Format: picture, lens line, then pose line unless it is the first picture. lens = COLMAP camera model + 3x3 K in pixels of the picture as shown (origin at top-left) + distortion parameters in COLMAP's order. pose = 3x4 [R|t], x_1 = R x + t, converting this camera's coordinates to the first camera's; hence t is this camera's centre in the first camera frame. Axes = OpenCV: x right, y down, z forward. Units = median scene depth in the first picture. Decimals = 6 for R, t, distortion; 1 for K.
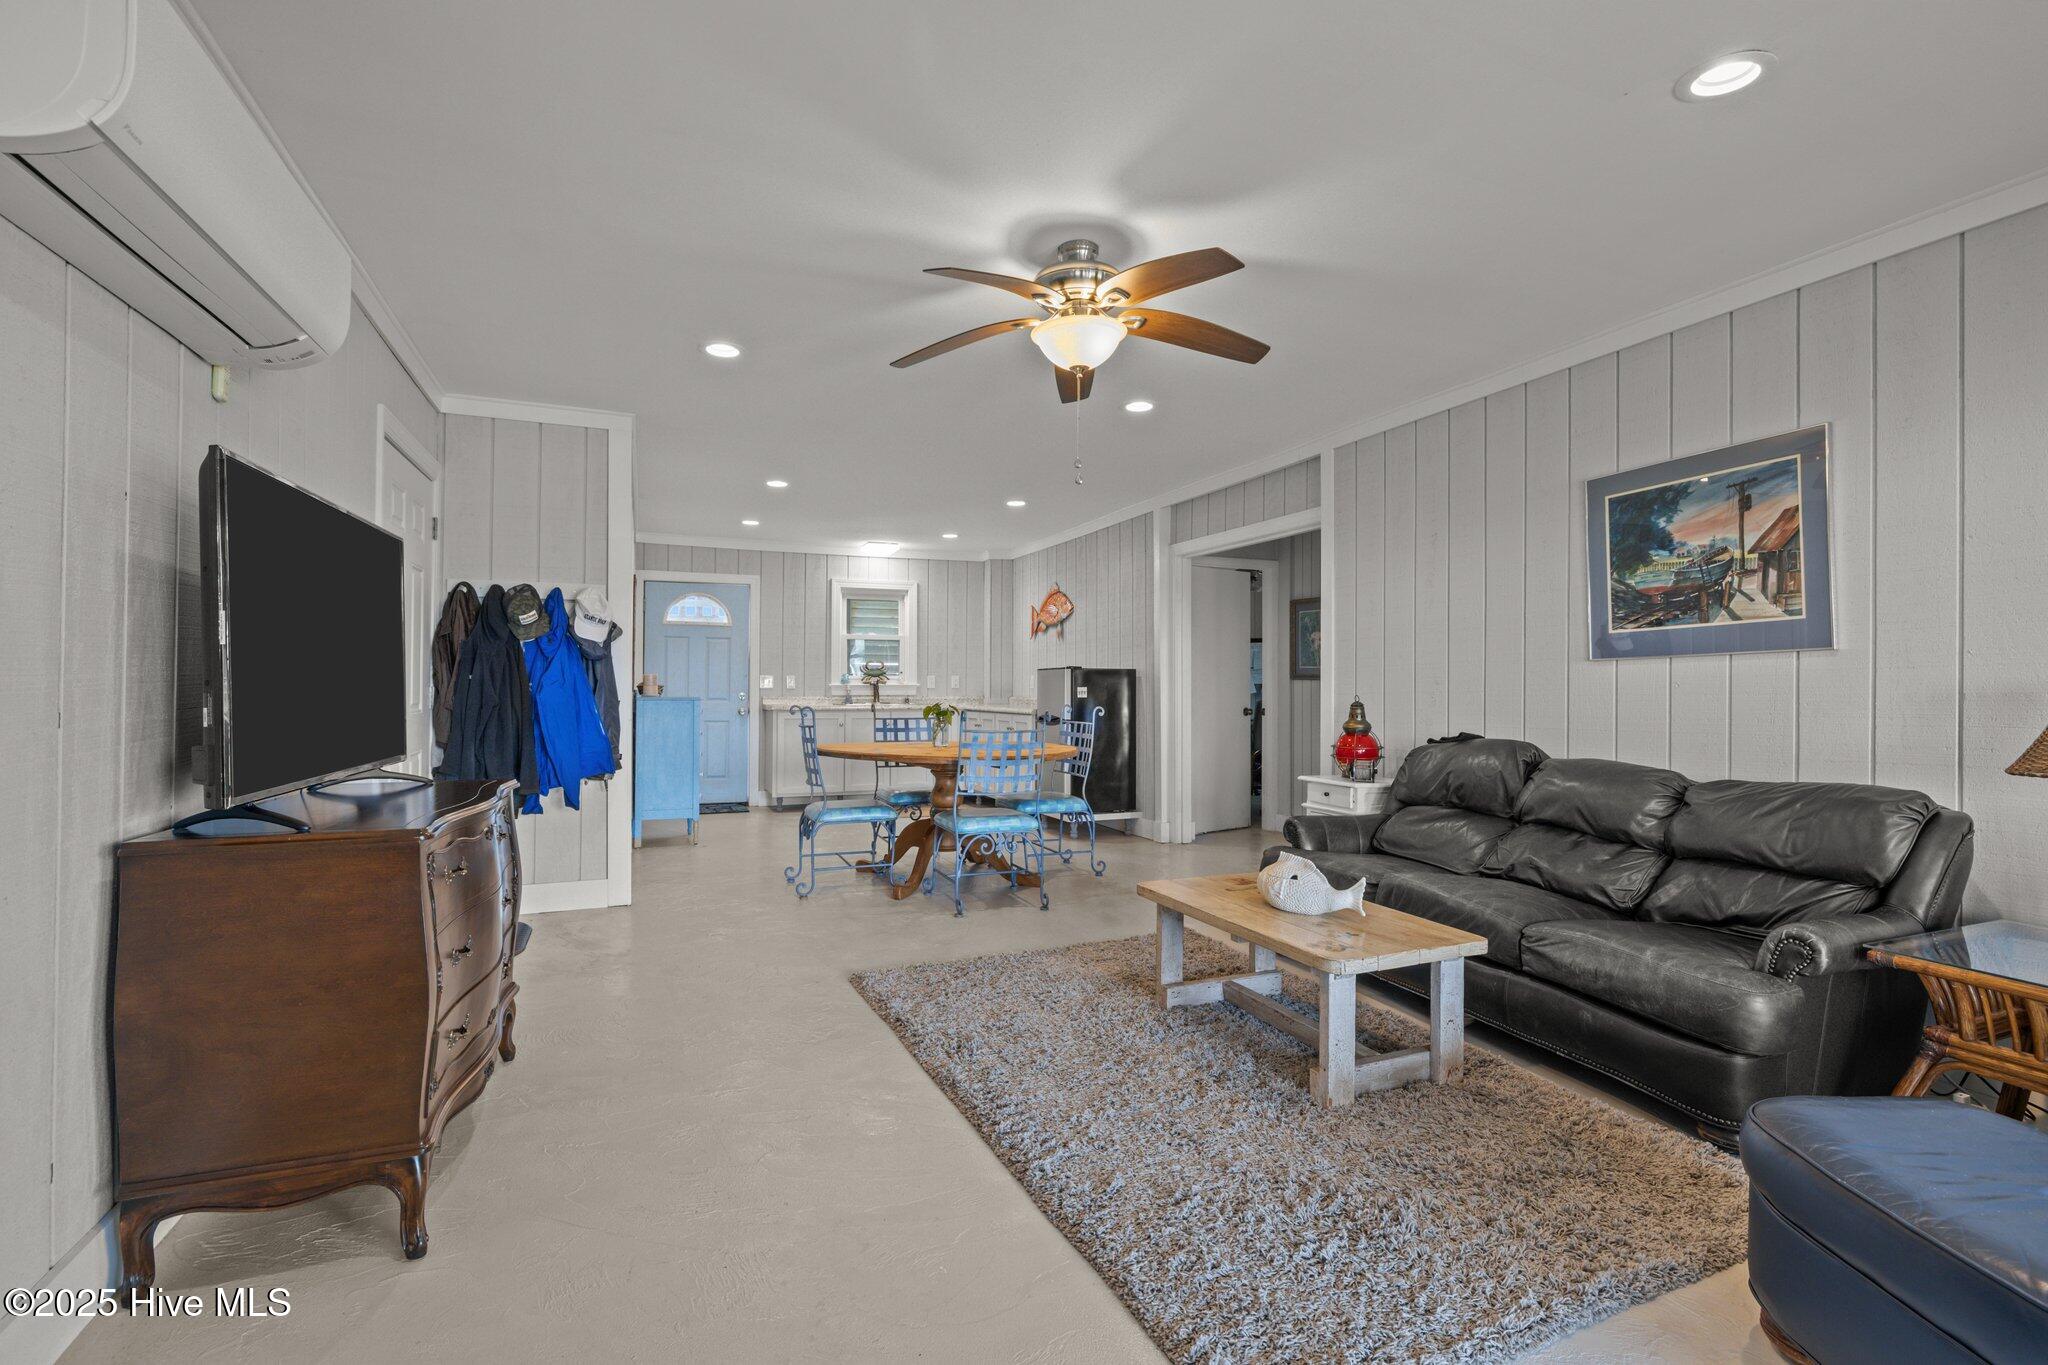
lens RADIAL K [[935.6, 0, 1026.8], [0, 935.6, 675.7], [0, 0, 1]] dist [0.000409, -0.000008]
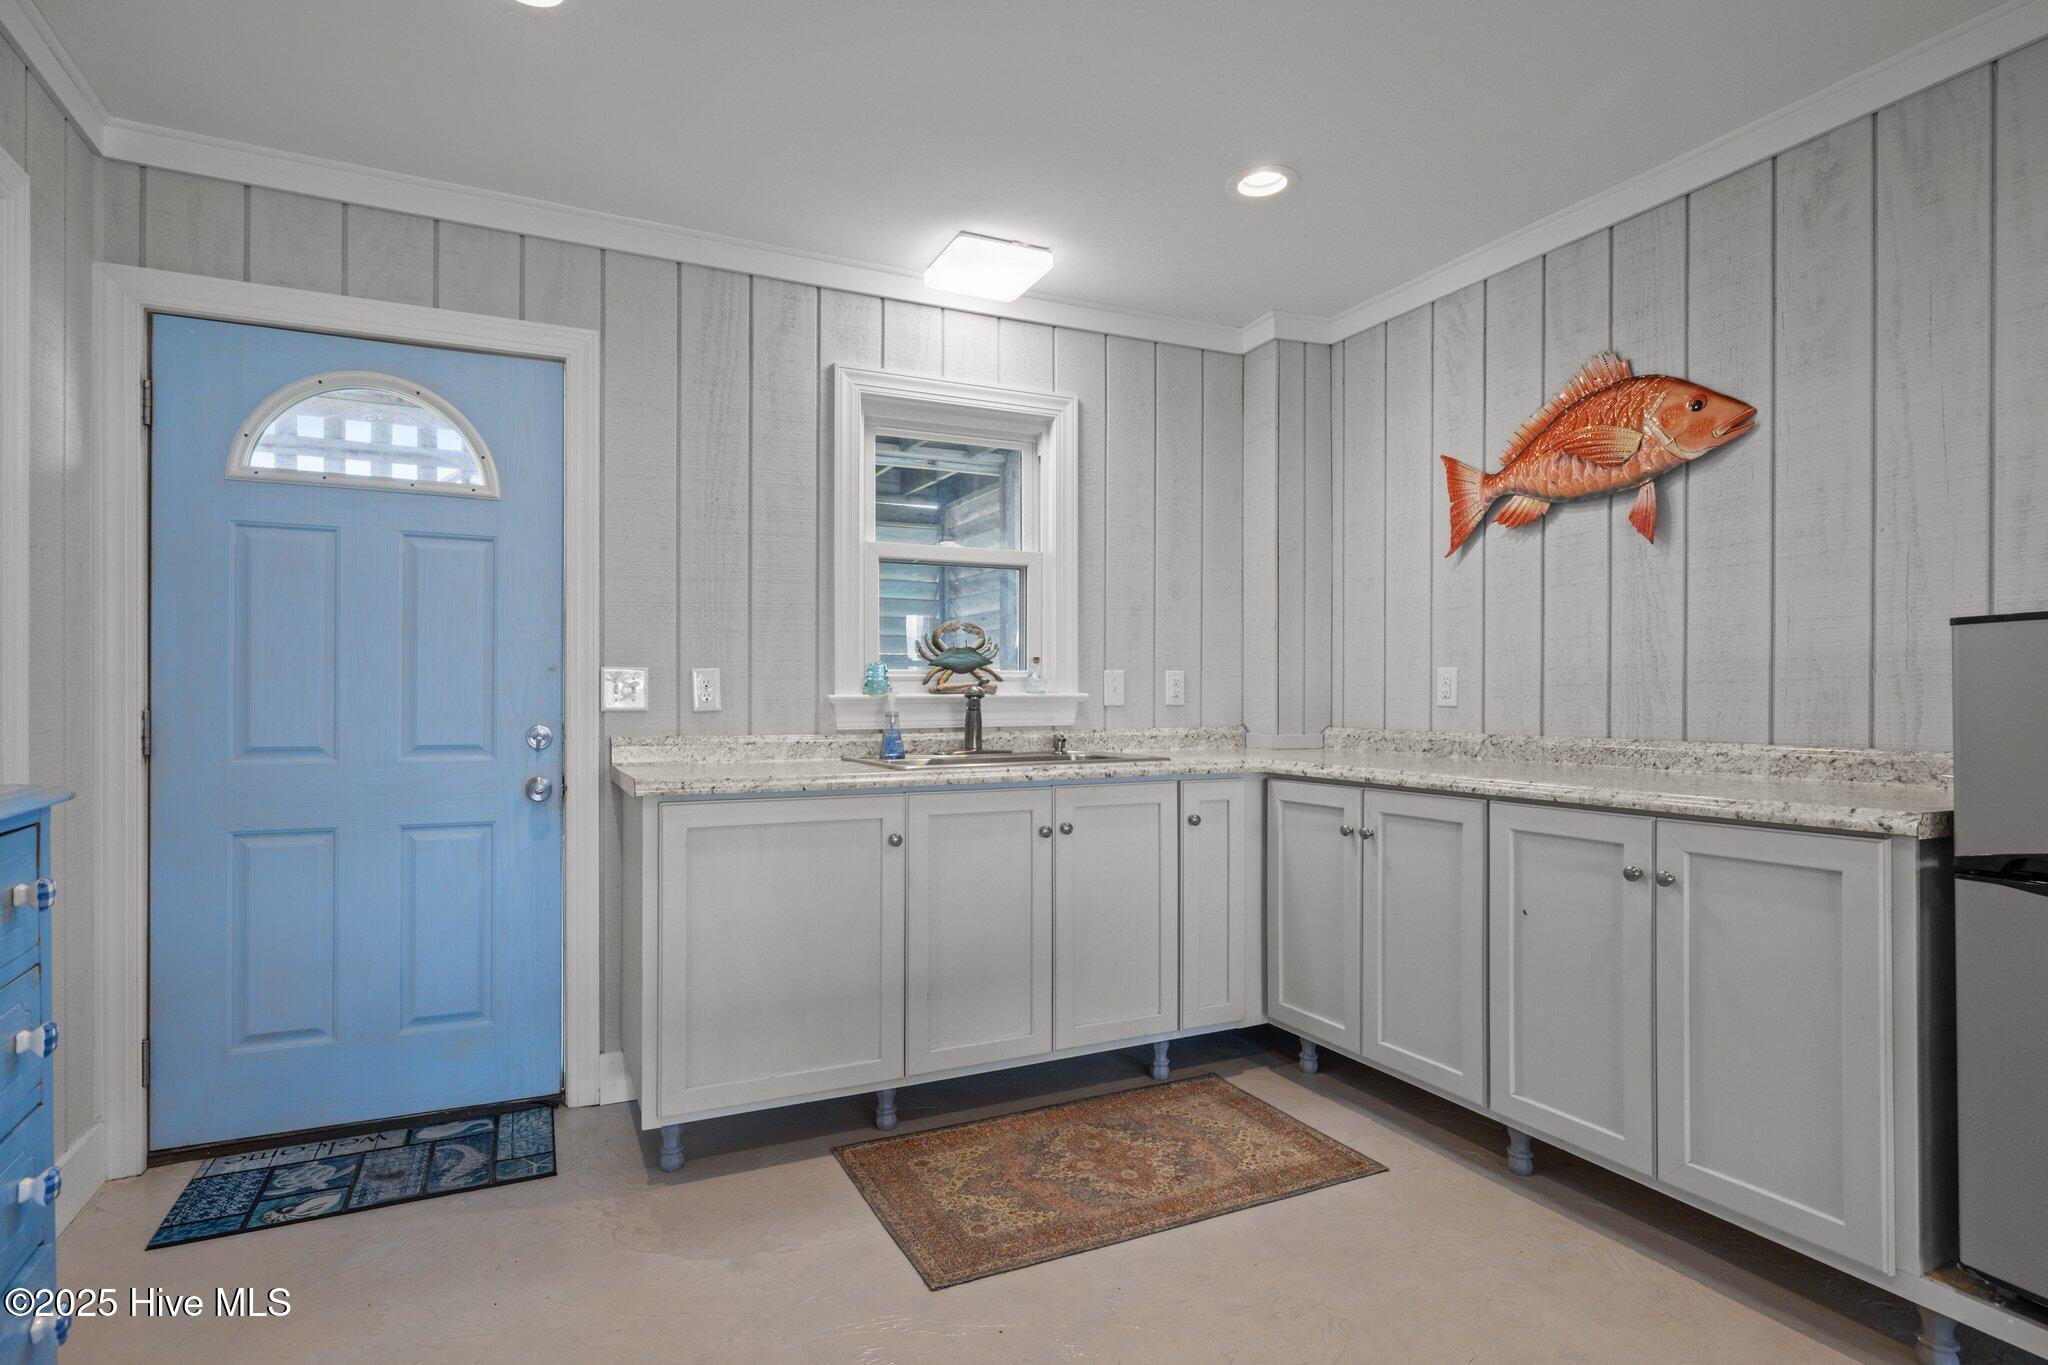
lens RADIAL K [[1057.6, 0, 1021.4], [0, 1057.6, 692.3], [0, 0, 1]] dist [0.002682, 0.000149]
pose [[0.997844, -0.004194, 0.065489, -0.169184], [0.003746, 0.999969, 0.006967, 0.005752], [-0.065517, -0.006707, 0.997829, 0.637098]]
